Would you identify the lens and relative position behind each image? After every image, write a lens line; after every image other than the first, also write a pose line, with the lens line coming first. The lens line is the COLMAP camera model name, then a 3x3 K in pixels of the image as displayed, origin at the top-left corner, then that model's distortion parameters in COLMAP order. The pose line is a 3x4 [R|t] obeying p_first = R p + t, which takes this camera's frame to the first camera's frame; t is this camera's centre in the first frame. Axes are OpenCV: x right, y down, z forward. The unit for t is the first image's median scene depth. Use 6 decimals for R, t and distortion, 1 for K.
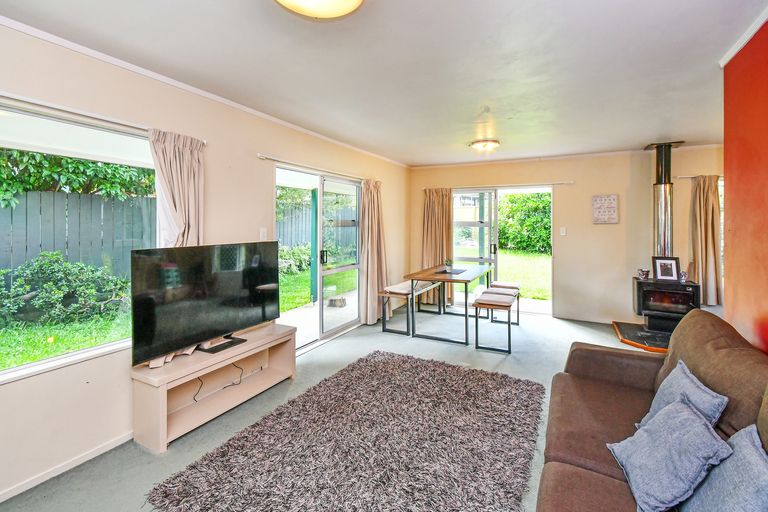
lens RADIAL K [[369.7, 0, 380.6], [0, 369.7, 216.0], [0, 0, 1]] dist [0.001285, 0.000245]
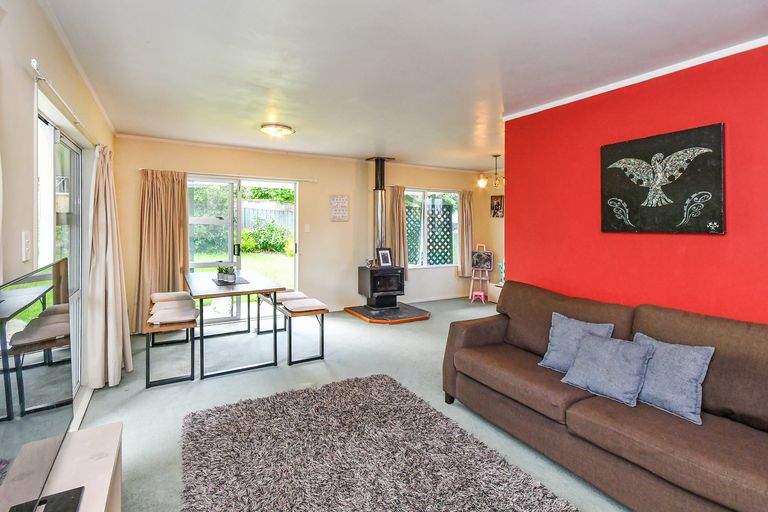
lens RADIAL K [[385.3, 0, 418.7], [0, 385.3, 218.1], [0, 0, 1]] dist [0.000178, -0.009966]
pose [[0.497599, 0.011964, 0.867325, -0.313385], [-0.029755, 0.999552, 0.003283, 0.000670], [-0.866897, -0.027441, 0.497732, 0.245023]]
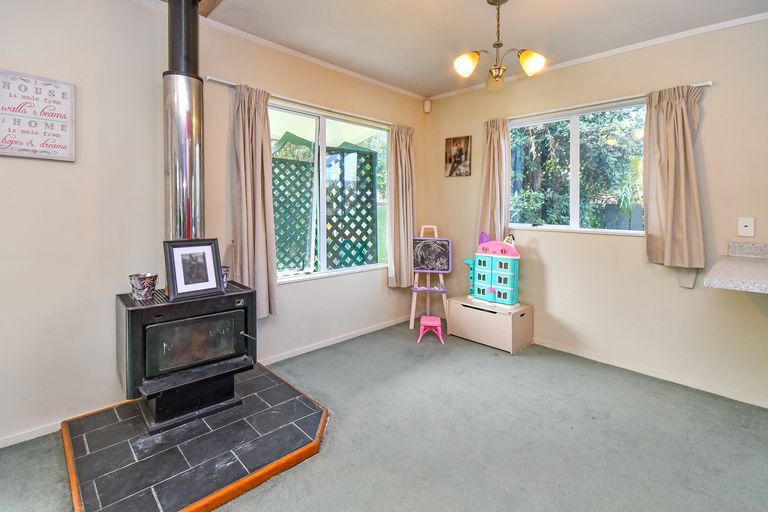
lens RADIAL K [[385.3, 0, 418.7], [0, 385.3, 218.1], [0, 0, 1]] dist [0.000178, -0.009966]
pose [[0.289408, -0.032607, 0.956650, 0.408158], [-0.033176, 0.998477, 0.044069, 0.055595], [-0.956631, -0.044492, 0.287886, 0.609402]]
